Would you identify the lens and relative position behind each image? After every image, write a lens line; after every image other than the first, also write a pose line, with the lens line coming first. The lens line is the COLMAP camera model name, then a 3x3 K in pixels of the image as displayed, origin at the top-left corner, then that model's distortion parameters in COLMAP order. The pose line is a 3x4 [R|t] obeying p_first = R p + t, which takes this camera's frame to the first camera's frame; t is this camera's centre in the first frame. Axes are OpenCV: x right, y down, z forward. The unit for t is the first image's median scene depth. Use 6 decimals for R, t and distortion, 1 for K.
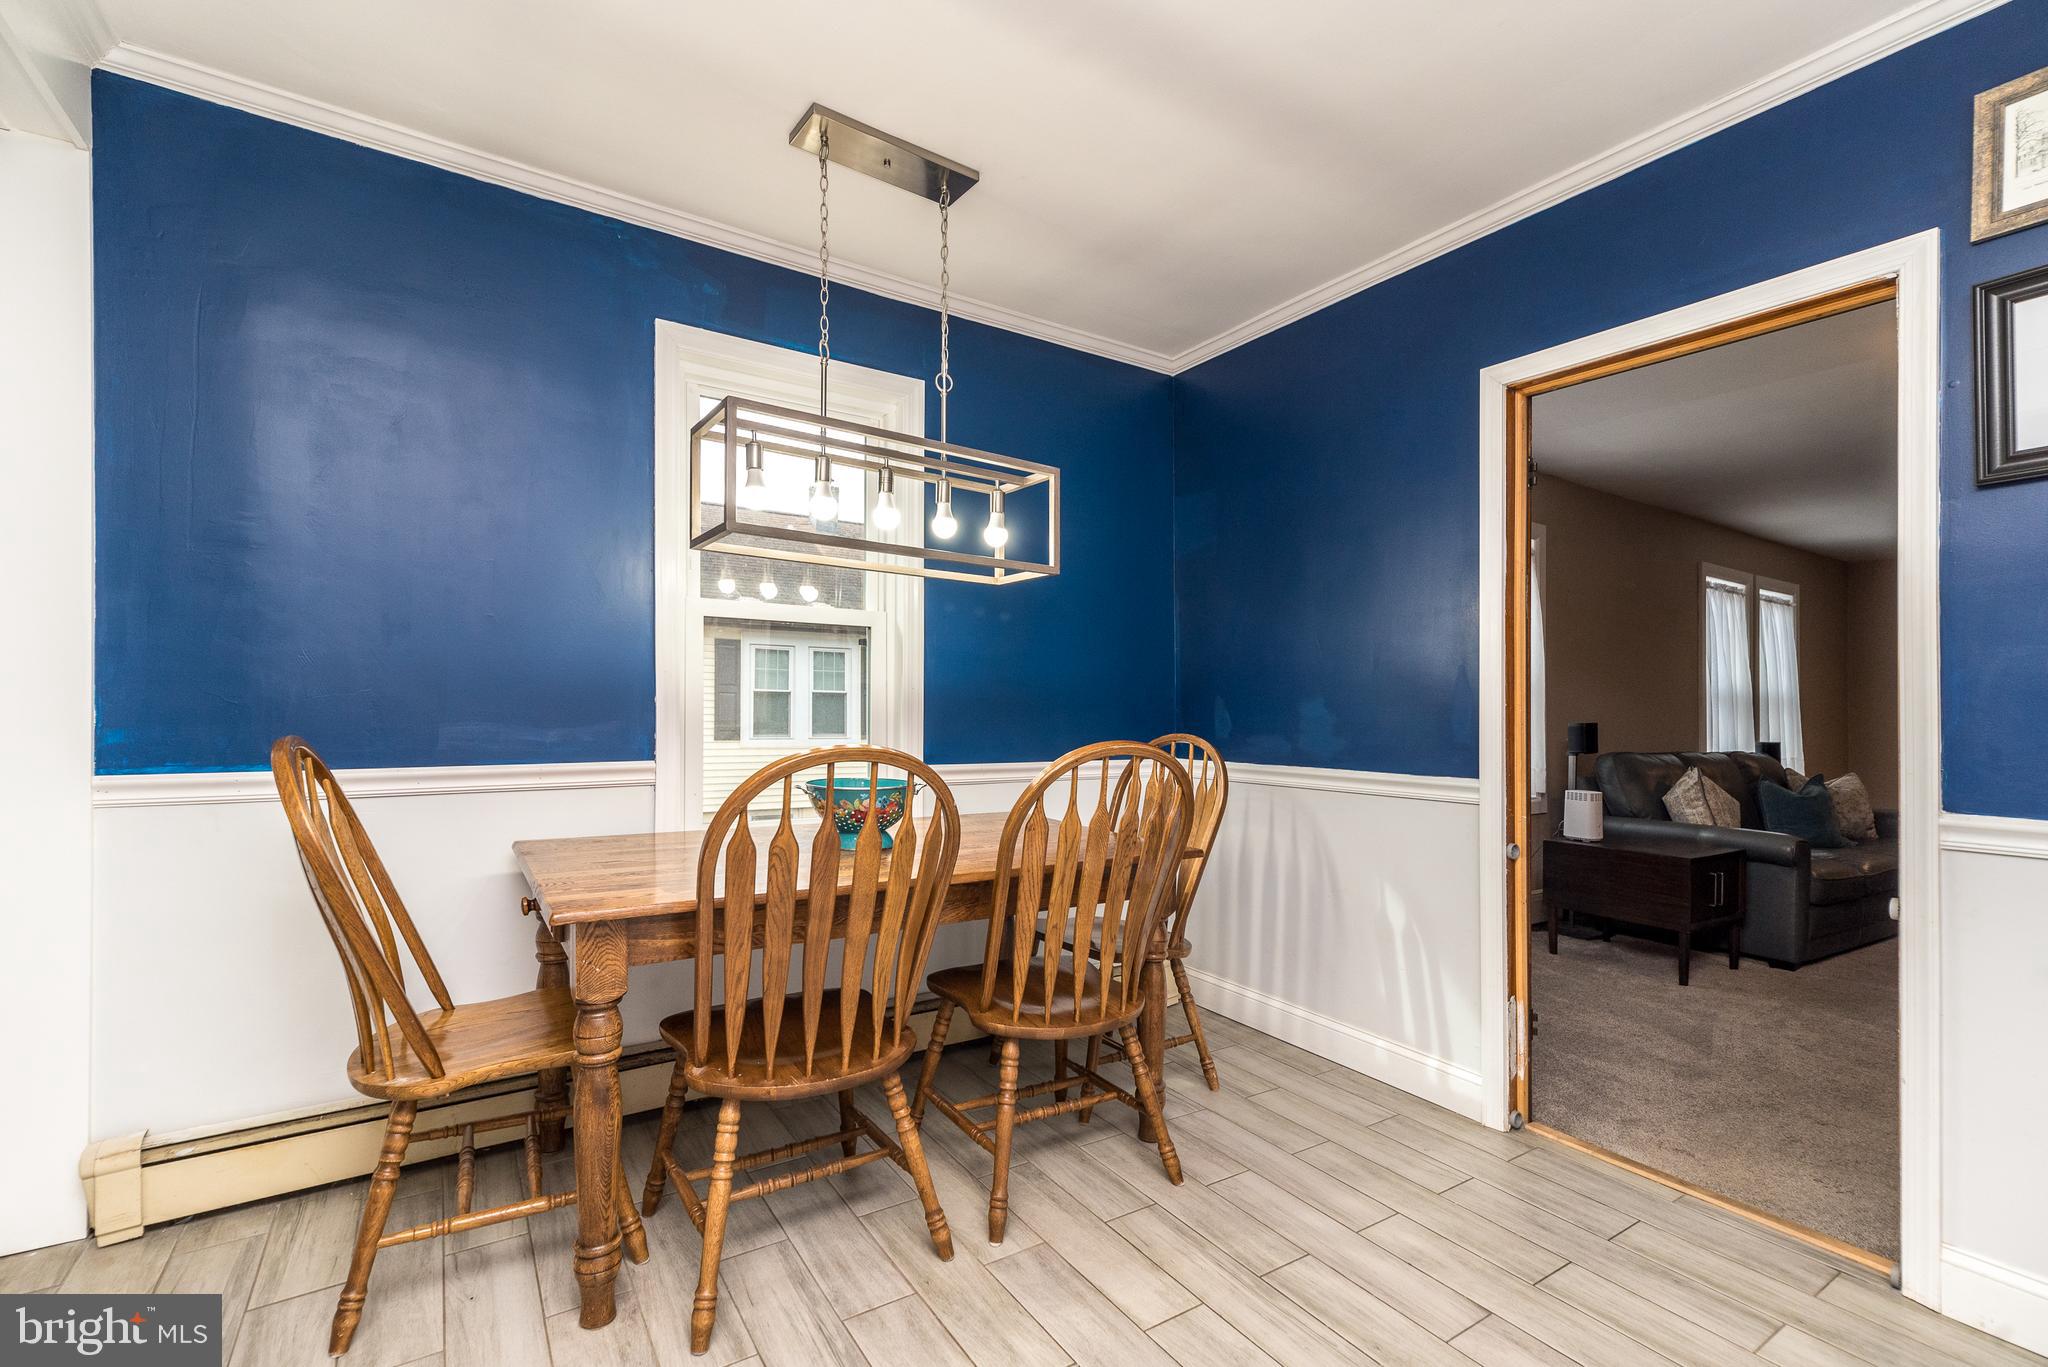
lens RADIAL K [[891.7, 0, 1025.2], [0, 891.7, 715.1], [0, 0, 1]] dist [0.006529, 0.000124]
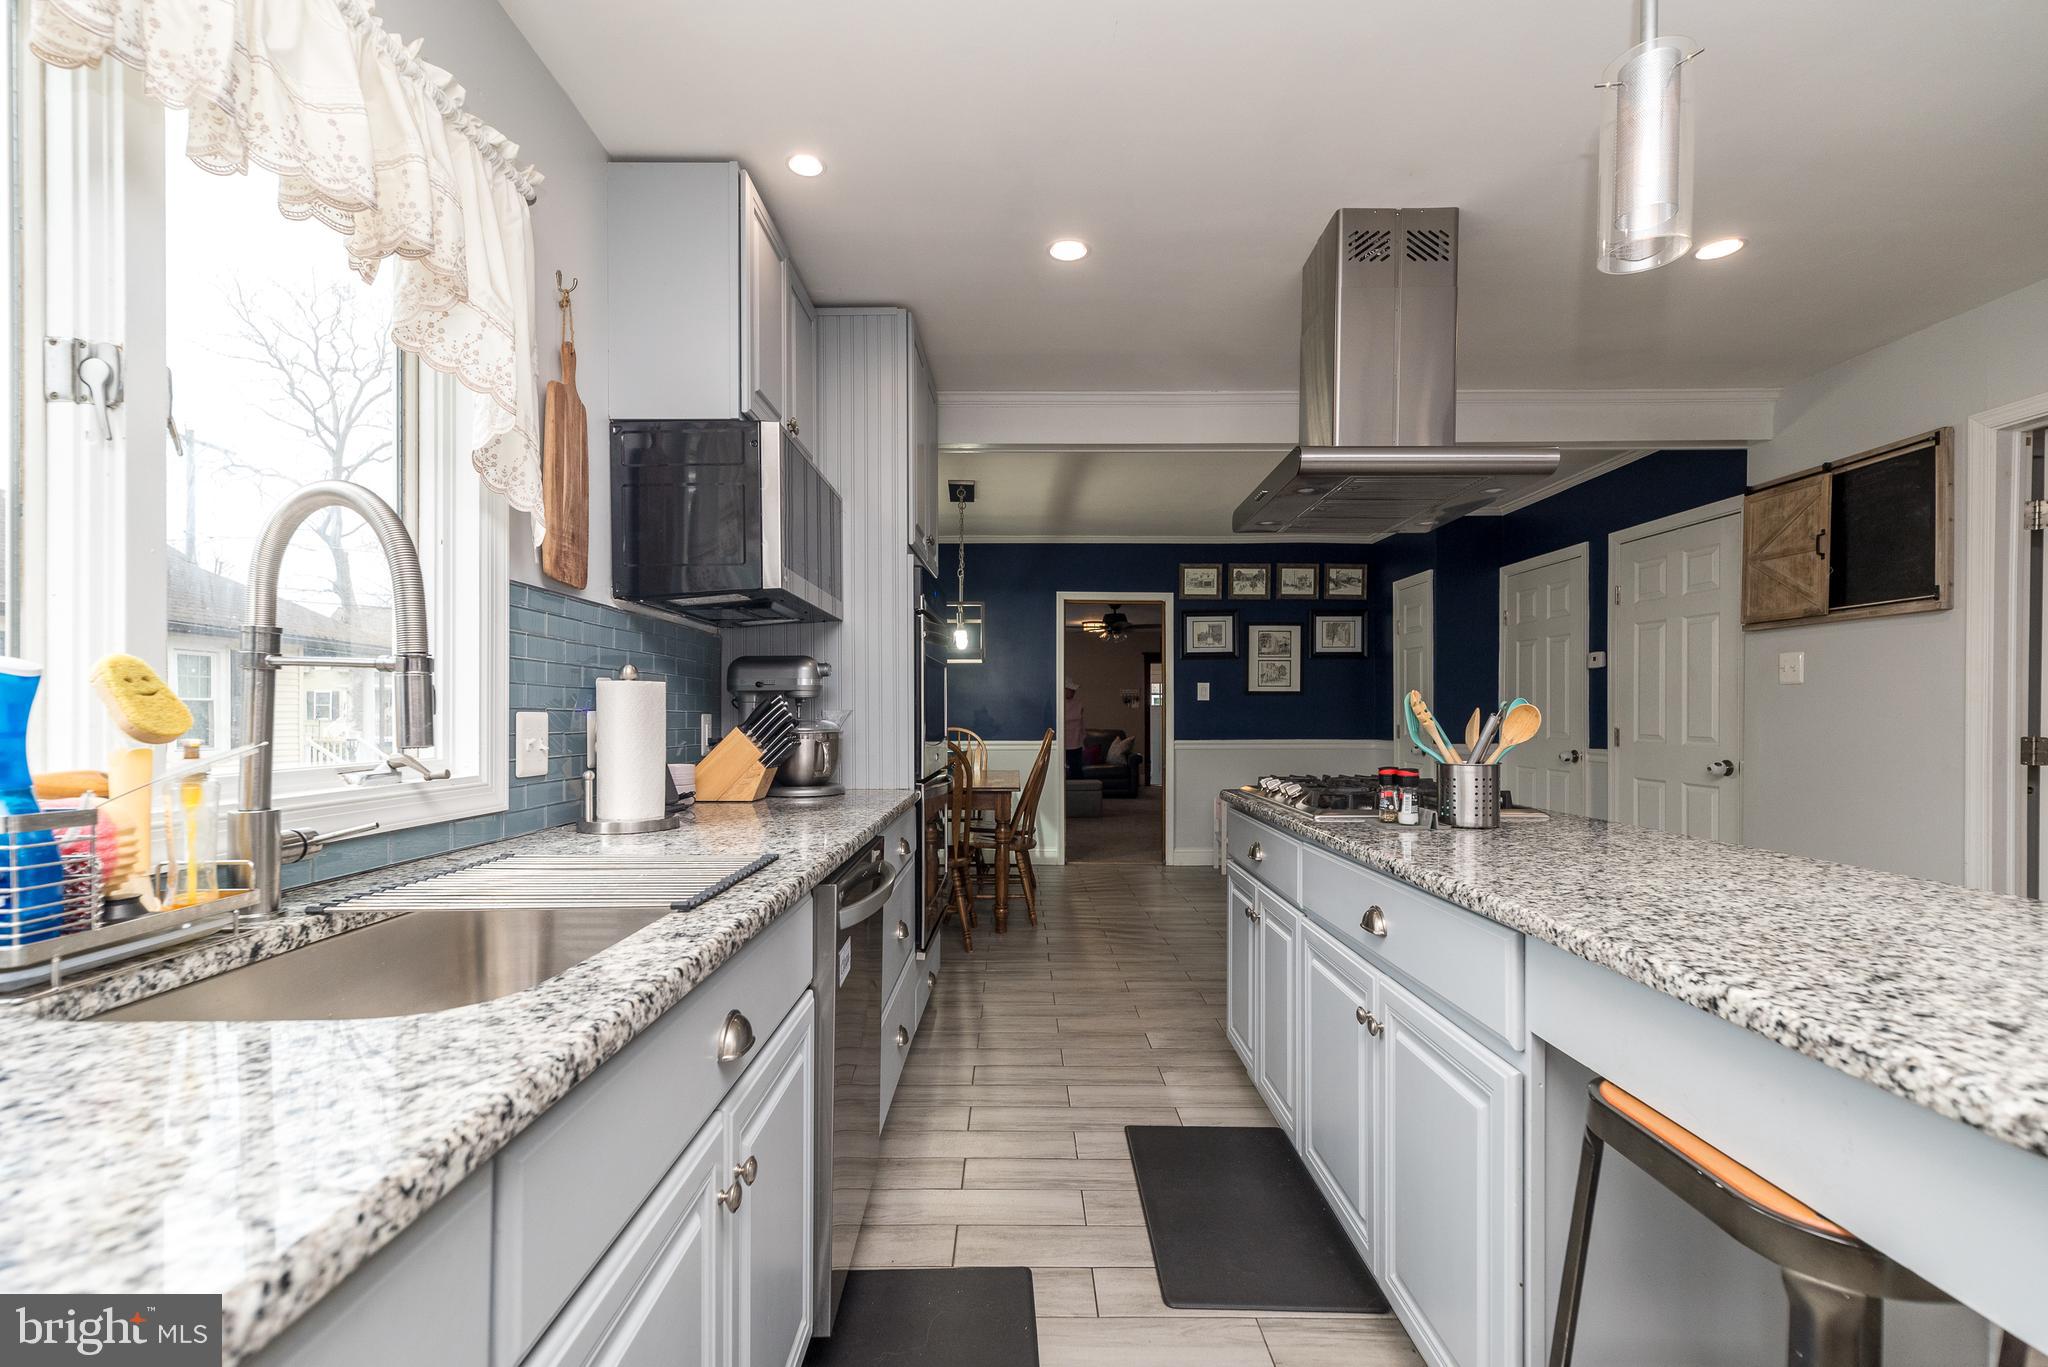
lens RADIAL K [[891.7, 0, 1015.9], [0, 891.7, 725.8], [0, 0, 1]] dist [0.006529, 0.000124]
pose [[0.551176, -0.022405, 0.834088, -2.159468], [0.009459, 0.999743, 0.020604, -0.035407], [-0.834335, -0.003467, 0.551246, -0.479817]]
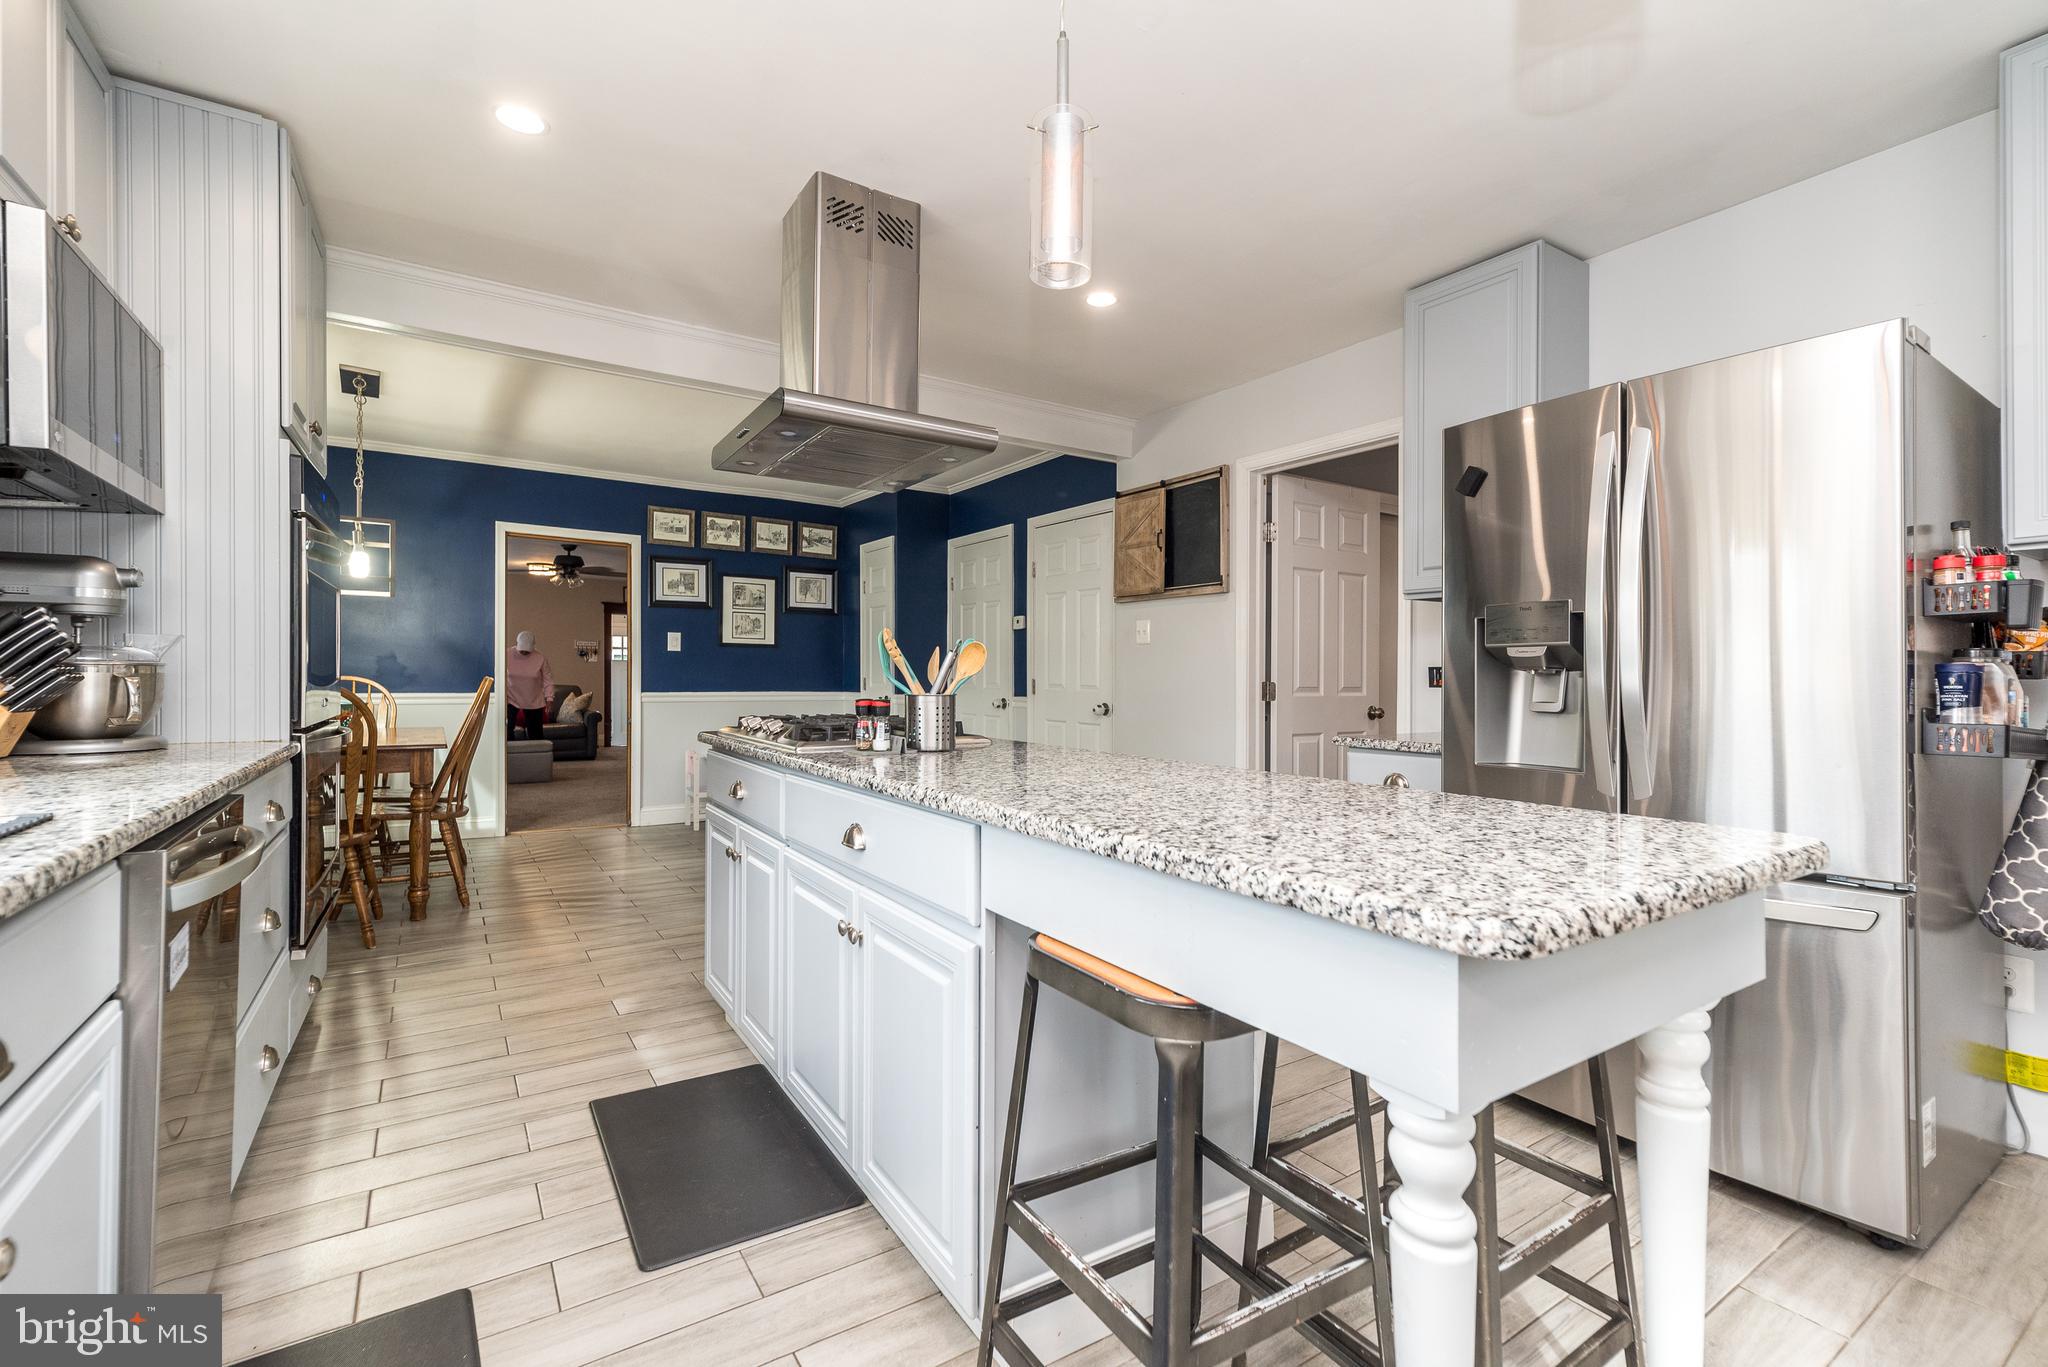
lens RADIAL K [[891.7, 0, 1018.6], [0, 891.7, 679.8], [0, 0, 1]] dist [0.006529, 0.000124]
pose [[0.004440, -0.015284, 0.999873, -2.165099], [-0.005430, 0.999868, 0.015308, -0.009927], [-0.999975, -0.005497, 0.004357, -0.468928]]
